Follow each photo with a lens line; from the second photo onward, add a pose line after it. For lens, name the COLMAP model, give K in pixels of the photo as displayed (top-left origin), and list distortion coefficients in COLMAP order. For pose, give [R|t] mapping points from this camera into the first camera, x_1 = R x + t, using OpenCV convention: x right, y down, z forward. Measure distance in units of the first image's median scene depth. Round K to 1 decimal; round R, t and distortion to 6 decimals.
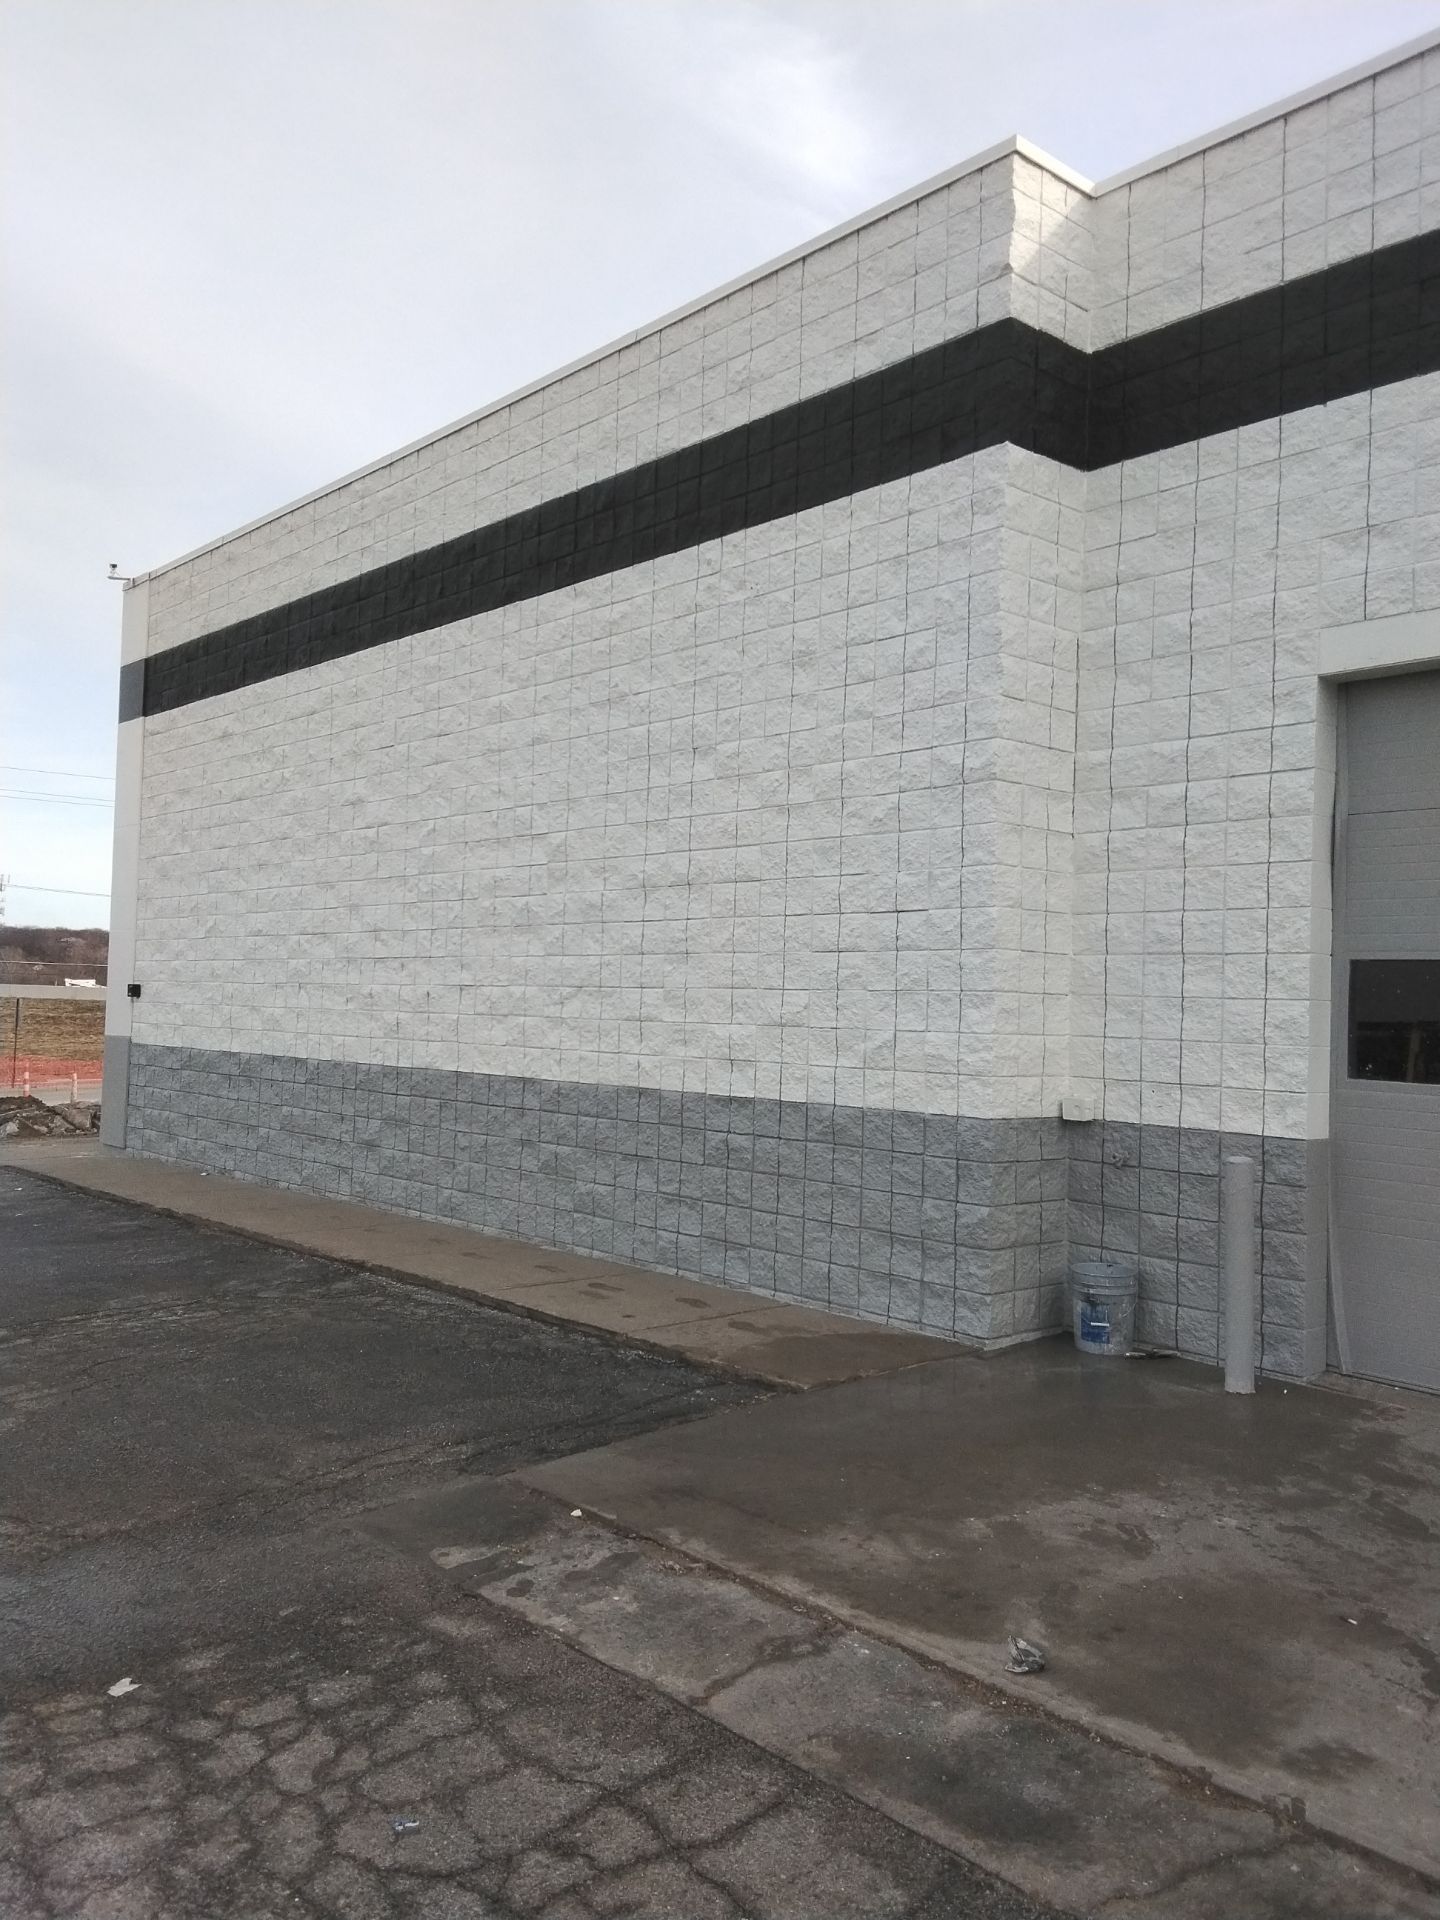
lens RADIAL K [[1468.7, 0, 722.1], [0, 1468.7, 958.5], [0, 0, 1]] dist [0.102231, -0.152328]
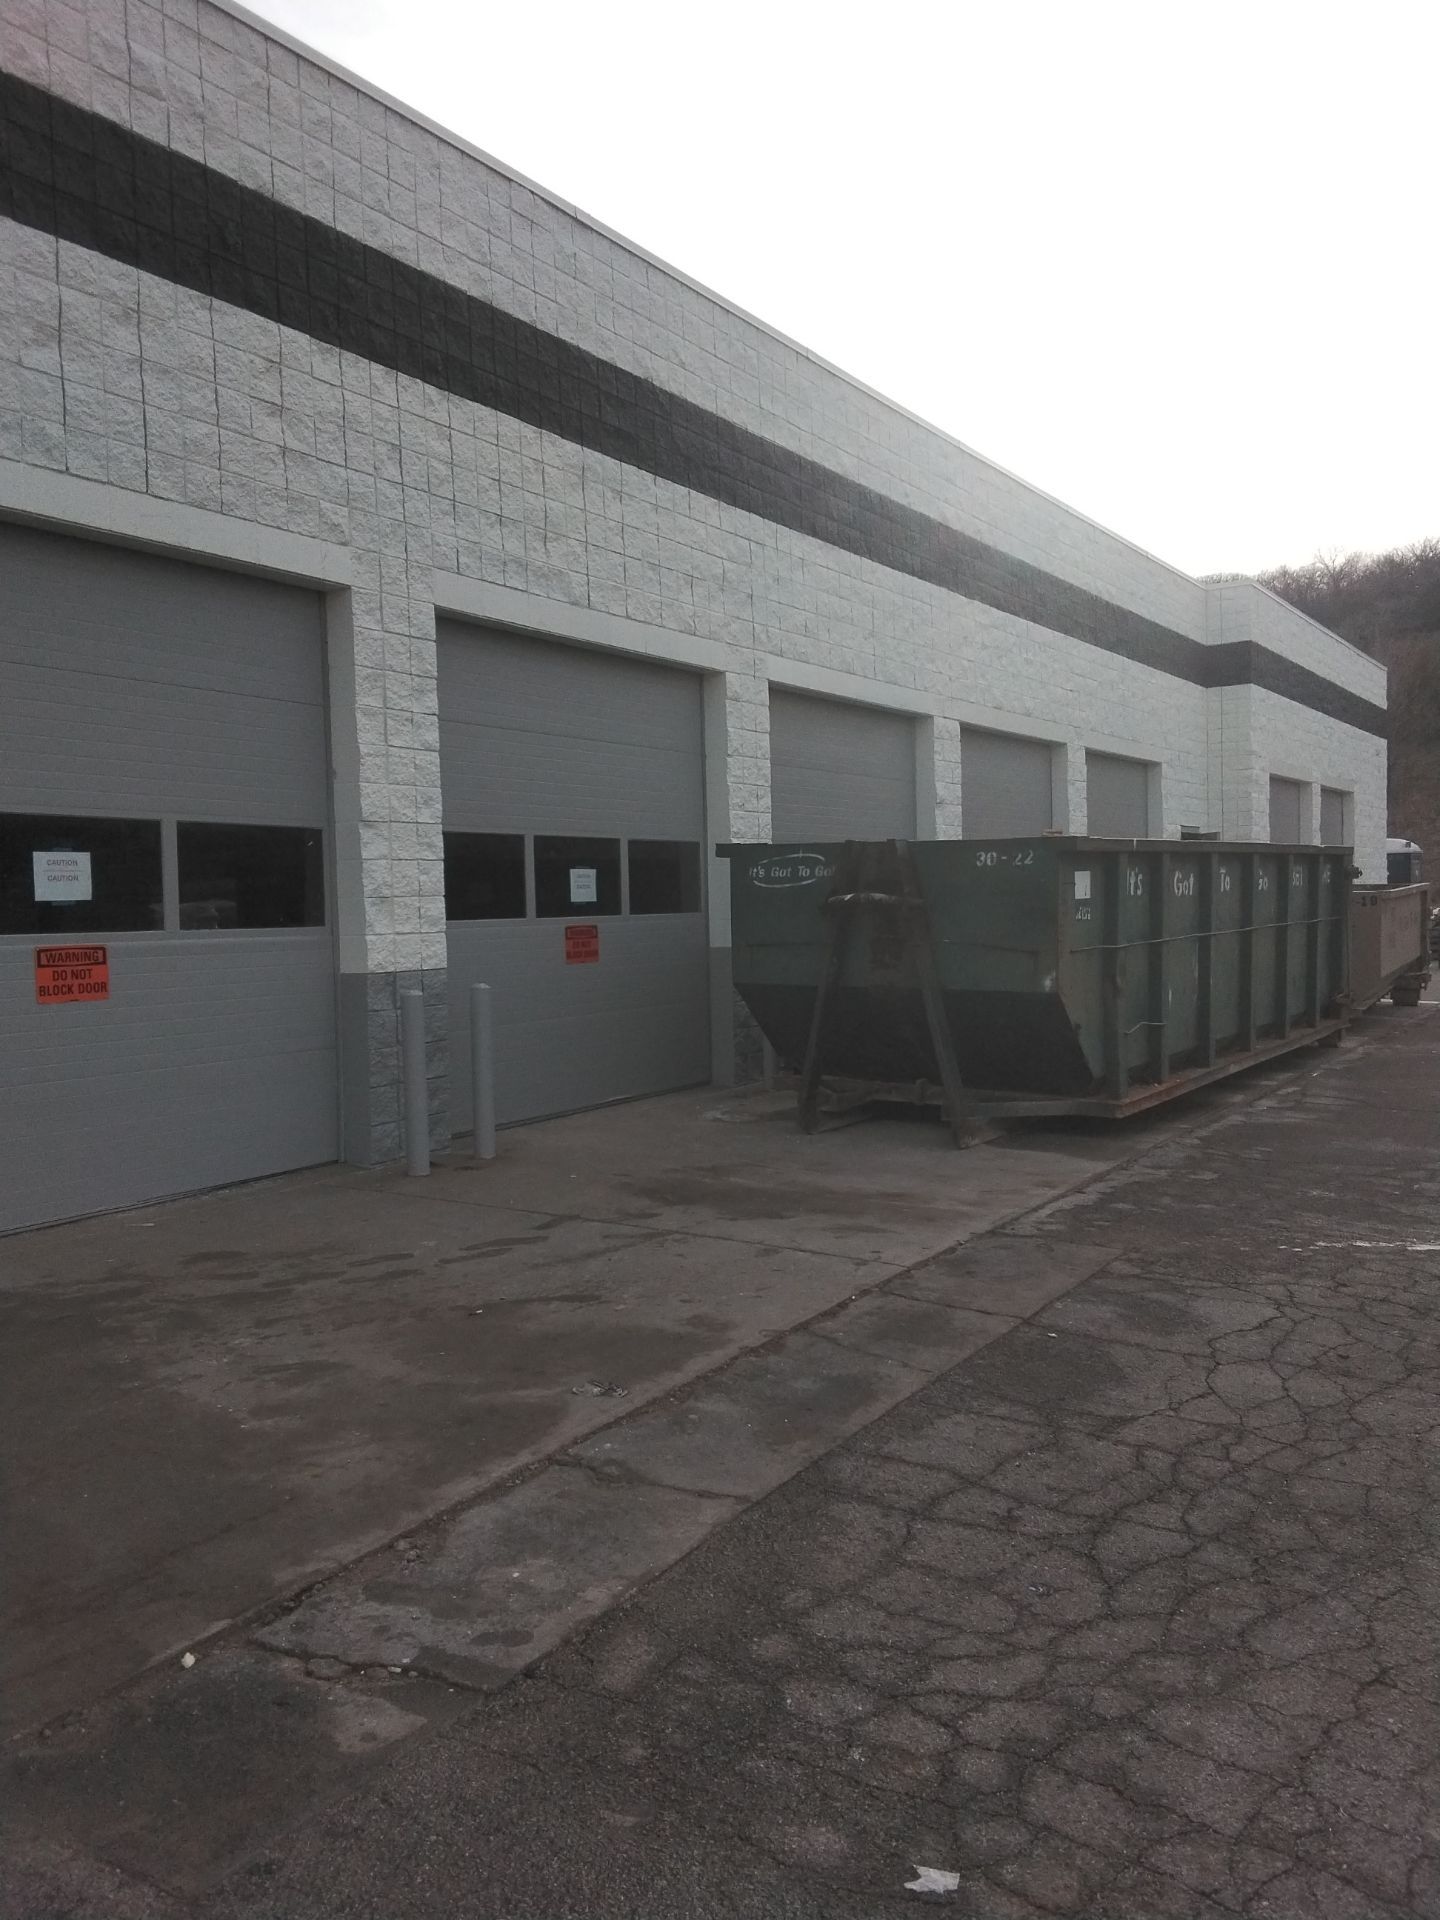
lens RADIAL K [[1468.7, 0, 722.1], [0, 1468.7, 958.5], [0, 0, 1]] dist [0.102231, -0.152328]
pose [[-0.245531, -0.068171, 0.966989, -0.960474], [-0.016385, 0.997674, 0.066174, 0.047550], [-0.969250, 0.000404, -0.246076, 1.225967]]
